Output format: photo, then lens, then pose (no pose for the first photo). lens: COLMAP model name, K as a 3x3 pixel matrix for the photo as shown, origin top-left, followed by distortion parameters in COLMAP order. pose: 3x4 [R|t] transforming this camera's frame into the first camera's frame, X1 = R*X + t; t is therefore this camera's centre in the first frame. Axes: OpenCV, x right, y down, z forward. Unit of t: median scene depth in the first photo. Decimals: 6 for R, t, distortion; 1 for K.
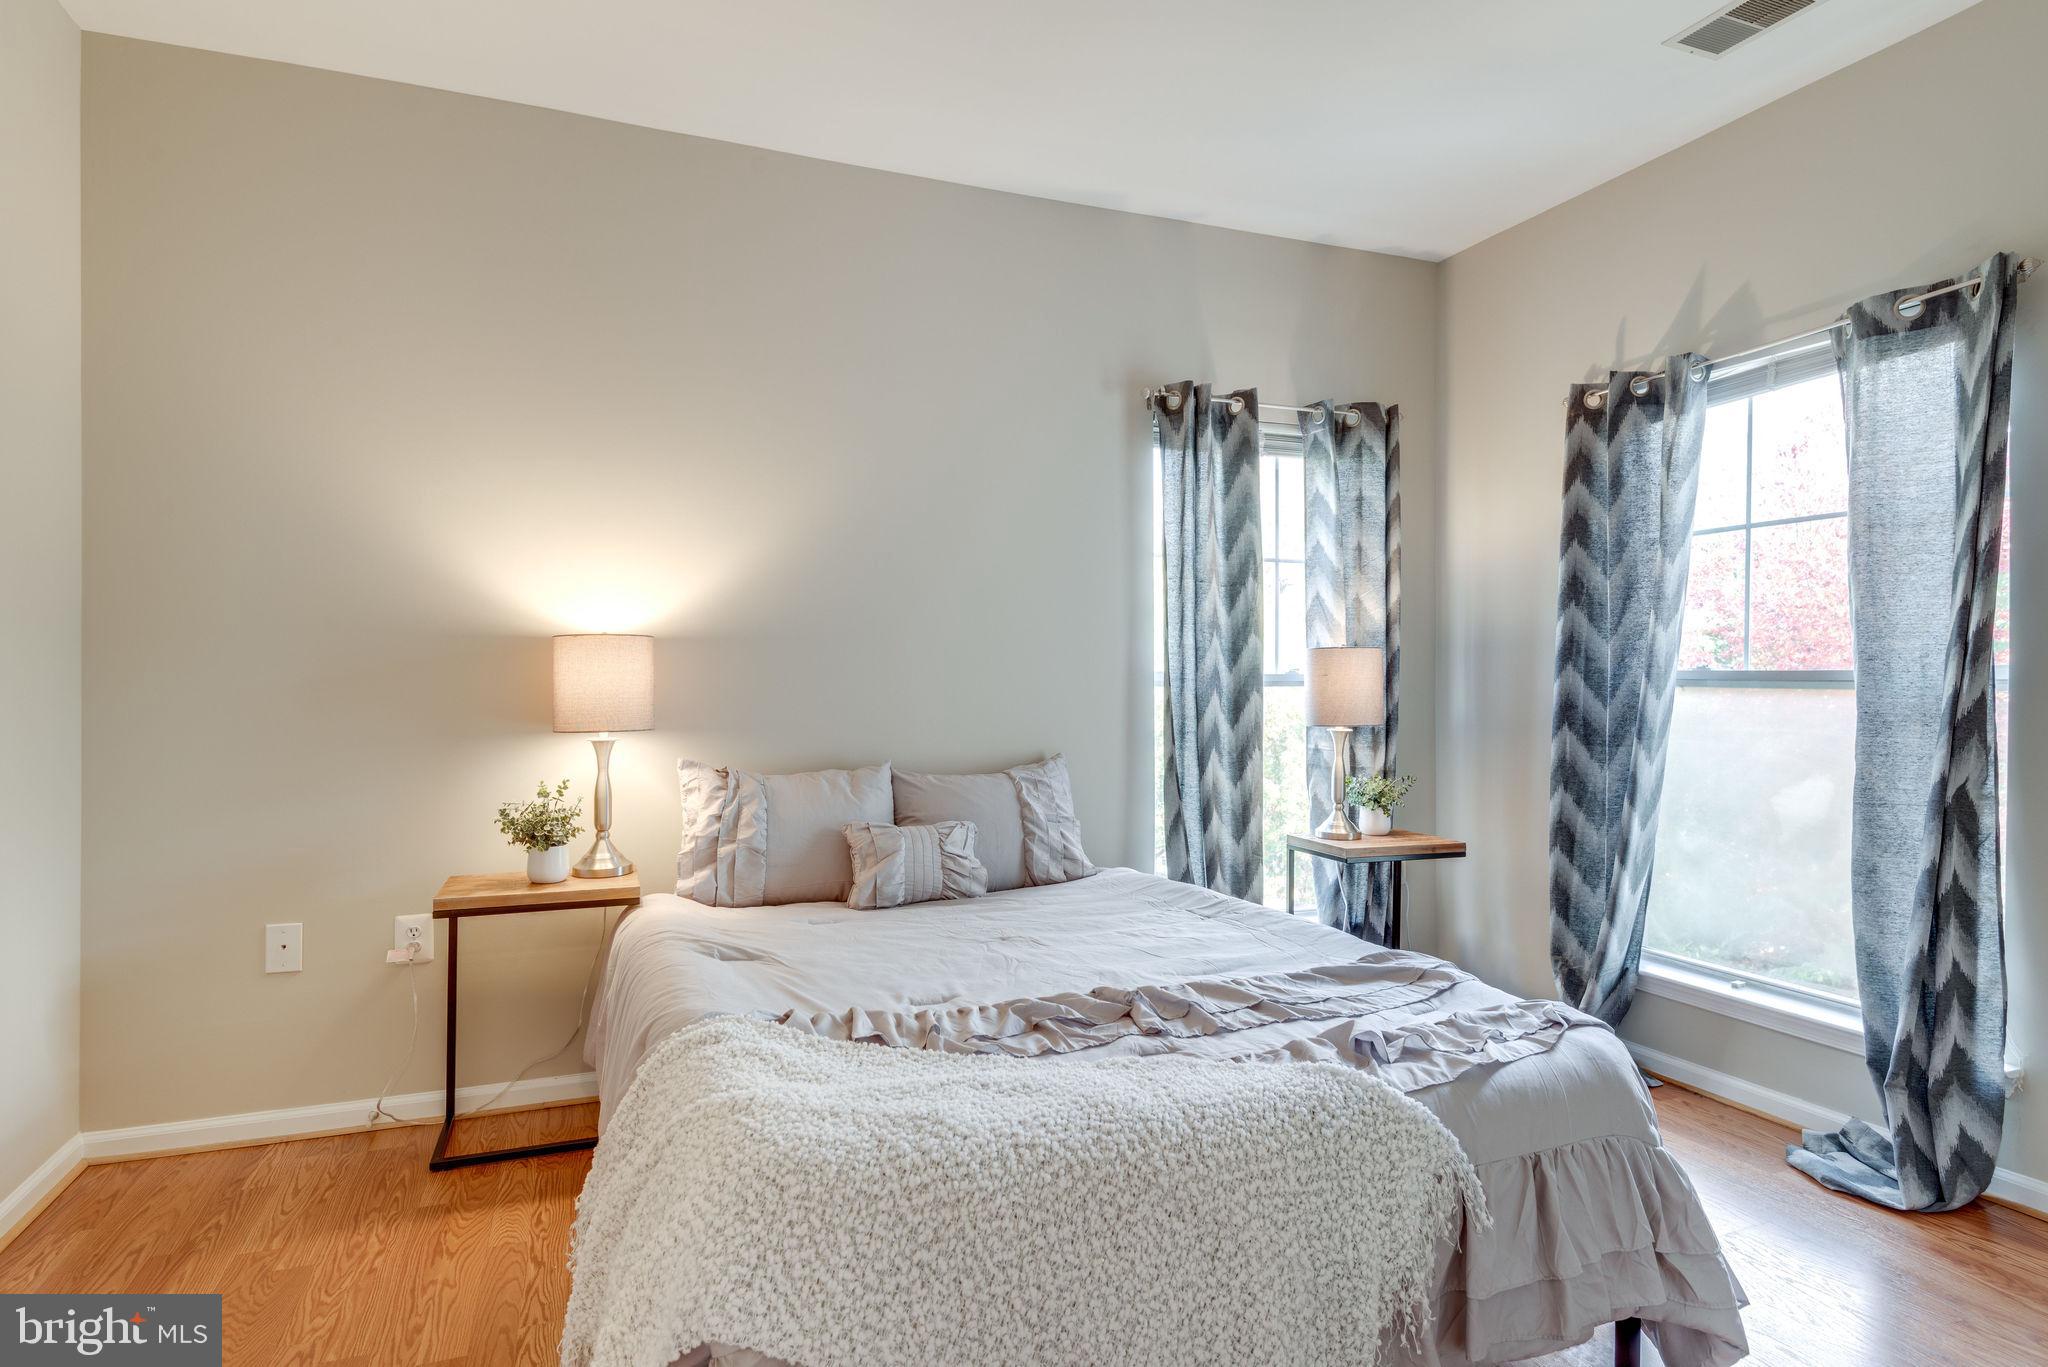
lens RADIAL K [[1135.5, 0, 1035.9], [0, 1135.5, 682.2], [0, 0, 1]] dist [0.044510, -0.029960]
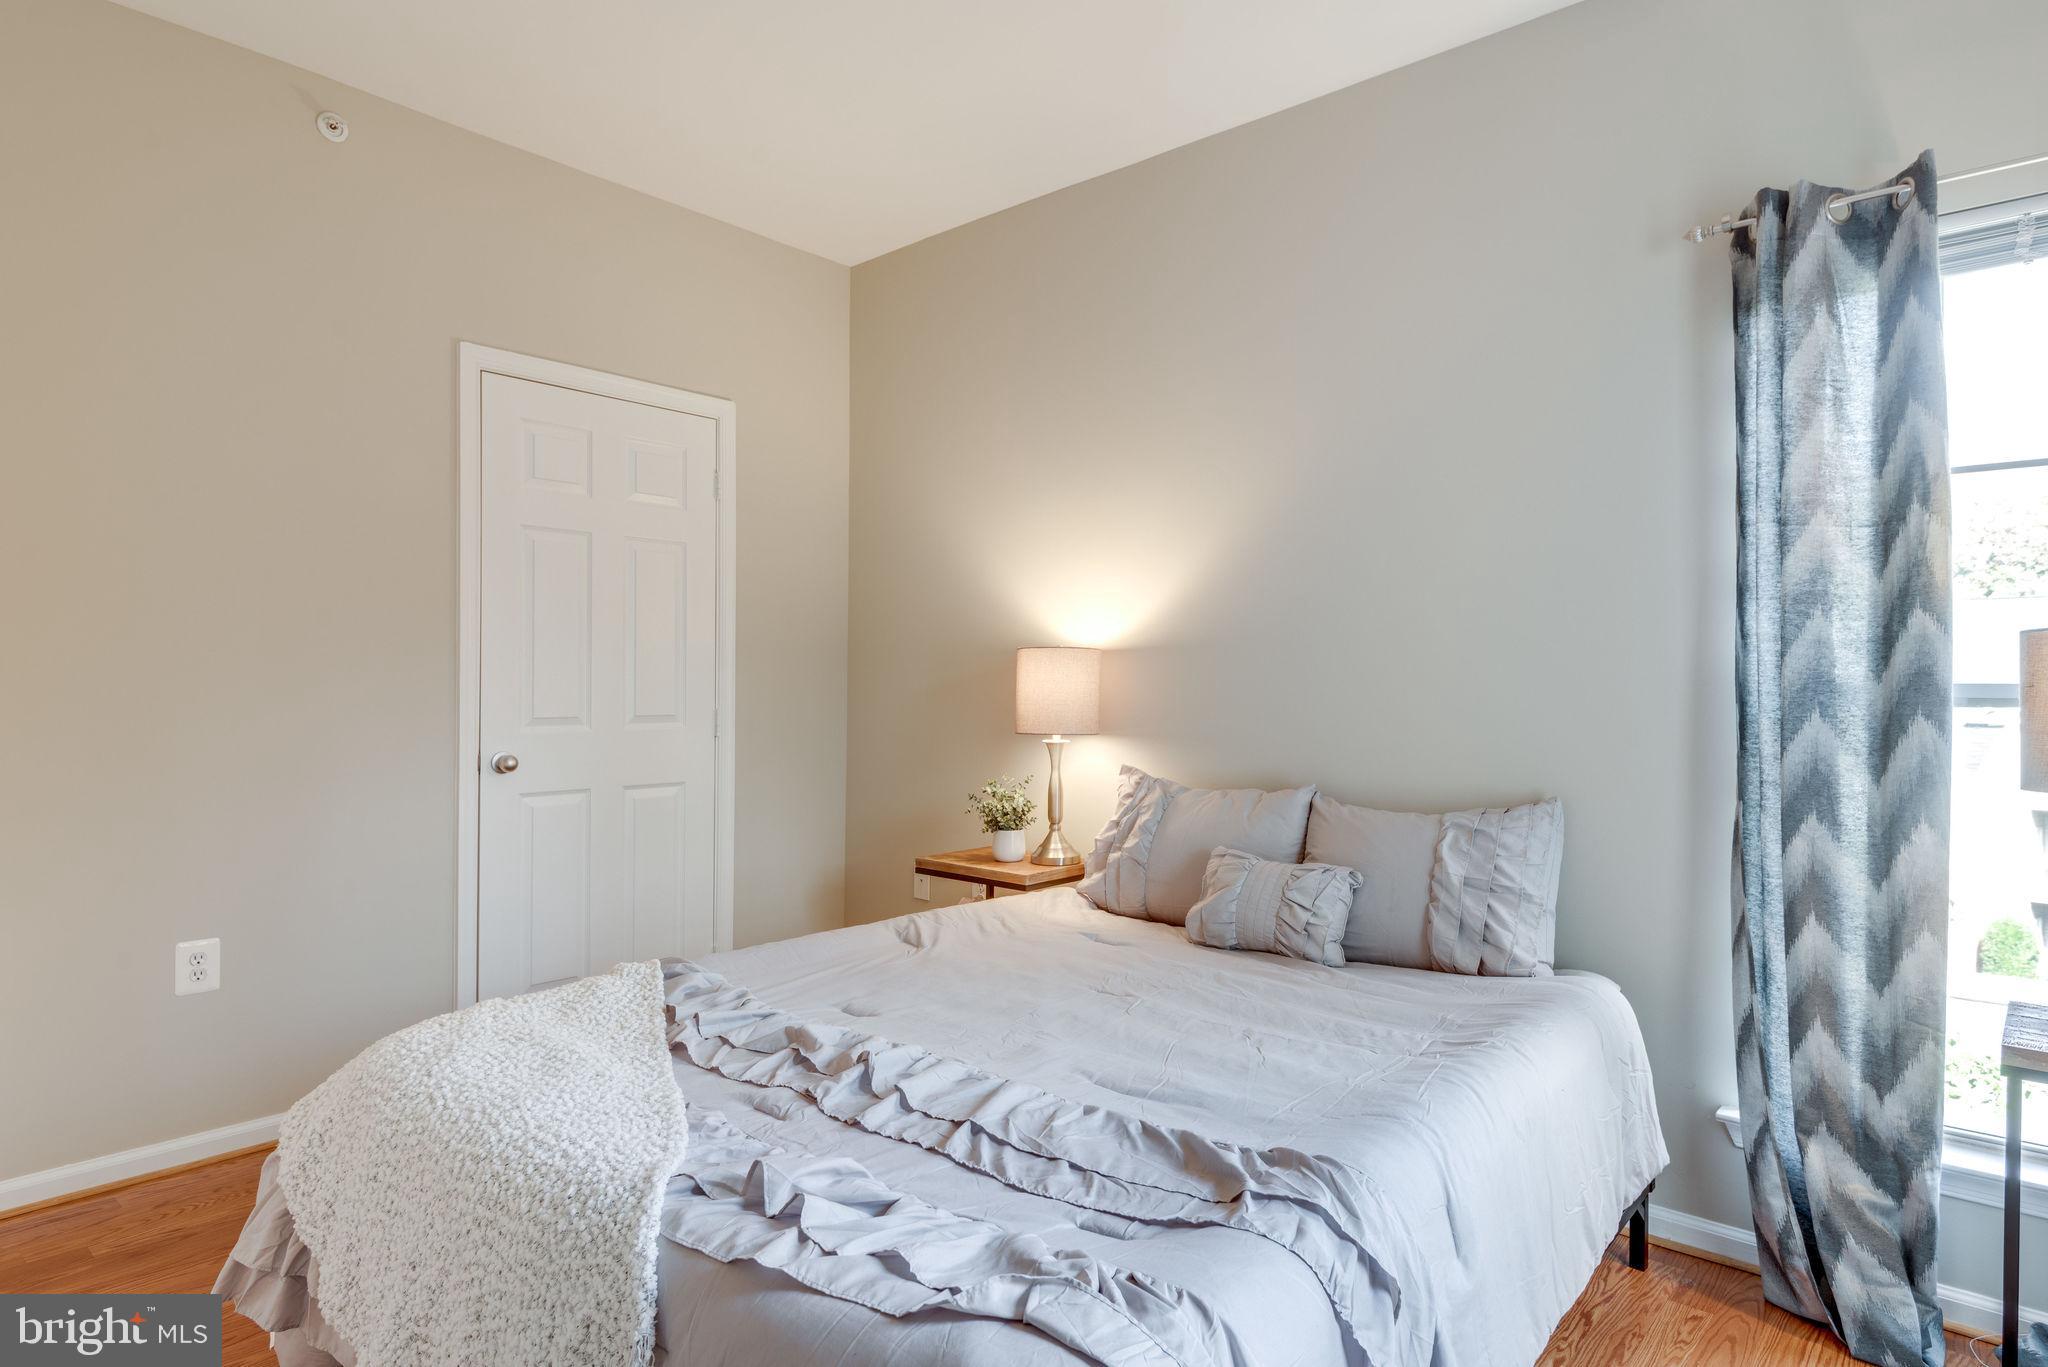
lens RADIAL K [[1135.5, 0, 1035.9], [0, 1135.5, 682.2], [0, 0, 1]] dist [0.044510, -0.029960]
pose [[0.454948, -0.000072, -0.890518, 0.592088], [-0.007646, 0.999963, -0.003987, -0.003506], [0.890485, 0.008623, 0.454930, 0.467334]]
